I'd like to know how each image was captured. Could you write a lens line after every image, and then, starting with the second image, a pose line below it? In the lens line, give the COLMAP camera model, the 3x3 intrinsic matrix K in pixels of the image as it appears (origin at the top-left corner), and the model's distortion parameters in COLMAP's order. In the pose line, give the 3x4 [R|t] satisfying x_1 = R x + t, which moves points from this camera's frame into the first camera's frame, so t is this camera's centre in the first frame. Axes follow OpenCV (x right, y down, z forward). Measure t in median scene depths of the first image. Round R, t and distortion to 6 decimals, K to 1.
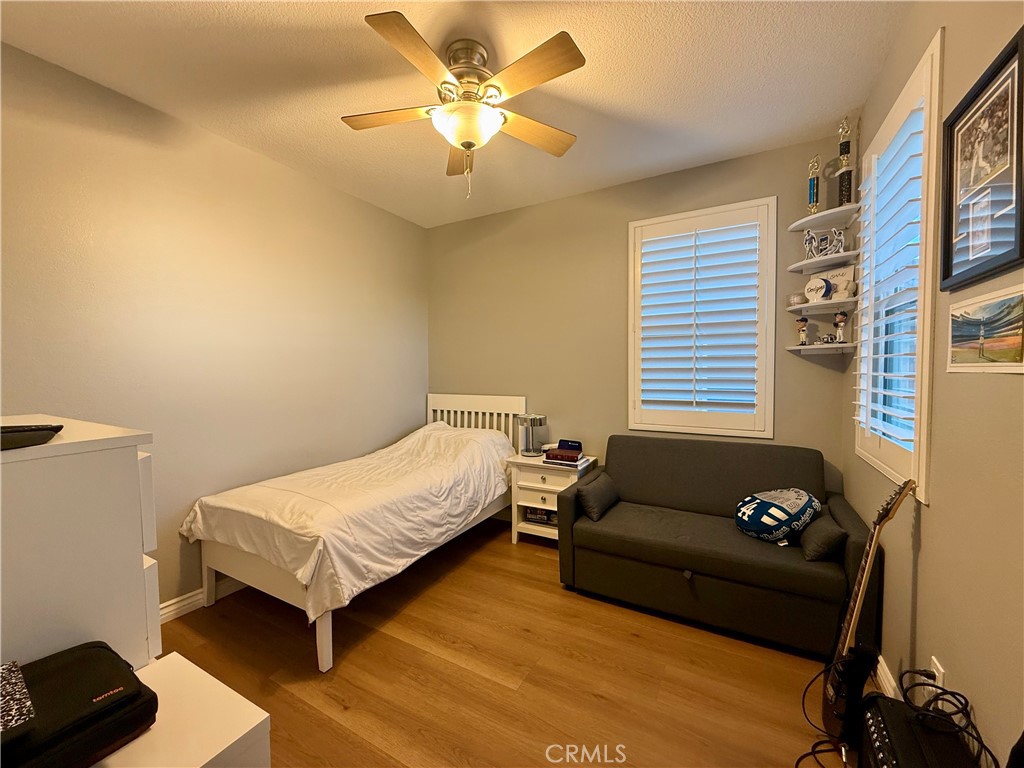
lens RADIAL K [[408.3, 0, 512.0], [0, 408.3, 384.0], [0, 0, 1]] dist [-0.000453, -0.000002]
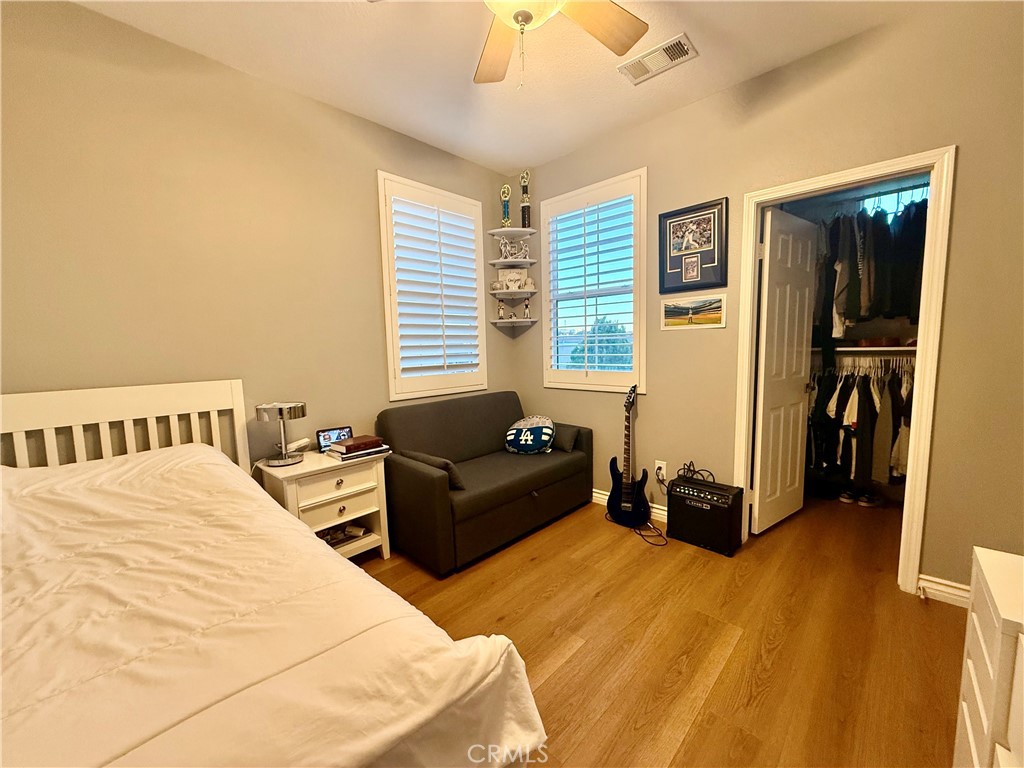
lens RADIAL K [[408.3, 0, 512.0], [0, 408.3, 384.0], [0, 0, 1]] dist [-0.000453, -0.000002]
pose [[0.244553, -0.090203, 0.965431, -0.685057], [0.060108, 0.995159, 0.077755, 0.021299], [-0.967771, 0.039015, 0.248791, 0.650644]]
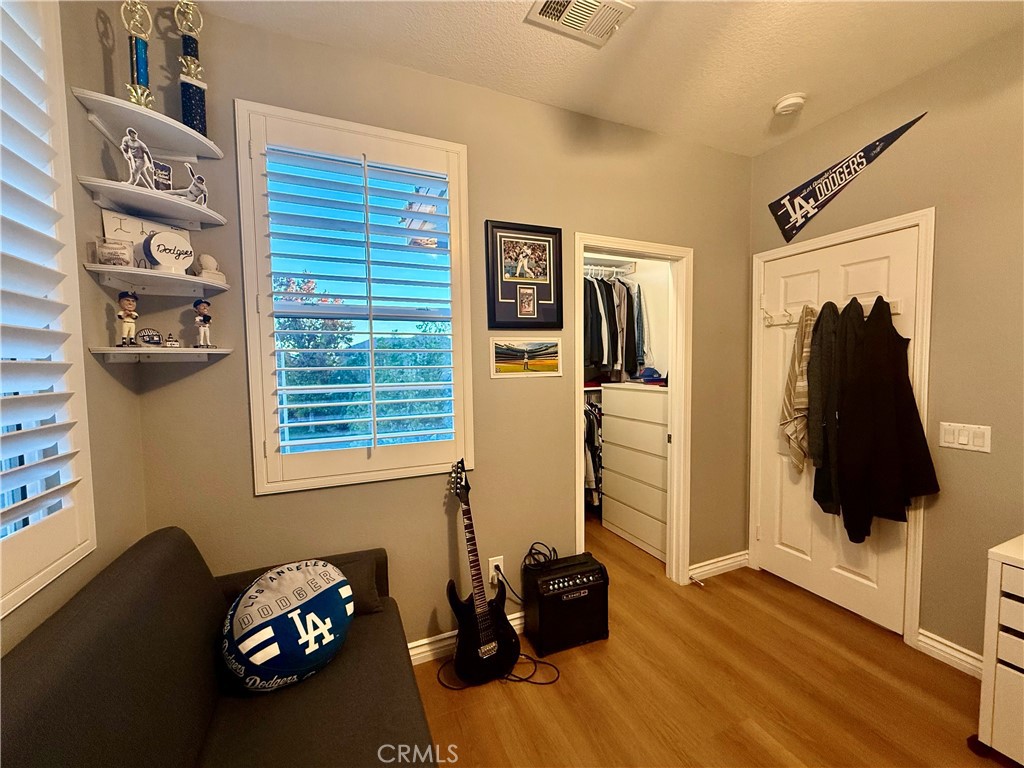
lens RADIAL K [[408.3, 0, 512.0], [0, 408.3, 384.0], [0, 0, 1]] dist [-0.000453, -0.000002]
pose [[-0.792231, -0.012331, 0.610096, 0.005599], [0.044150, 0.996017, 0.077462, -0.066705], [-0.608621, 0.088304, -0.788532, 1.166419]]
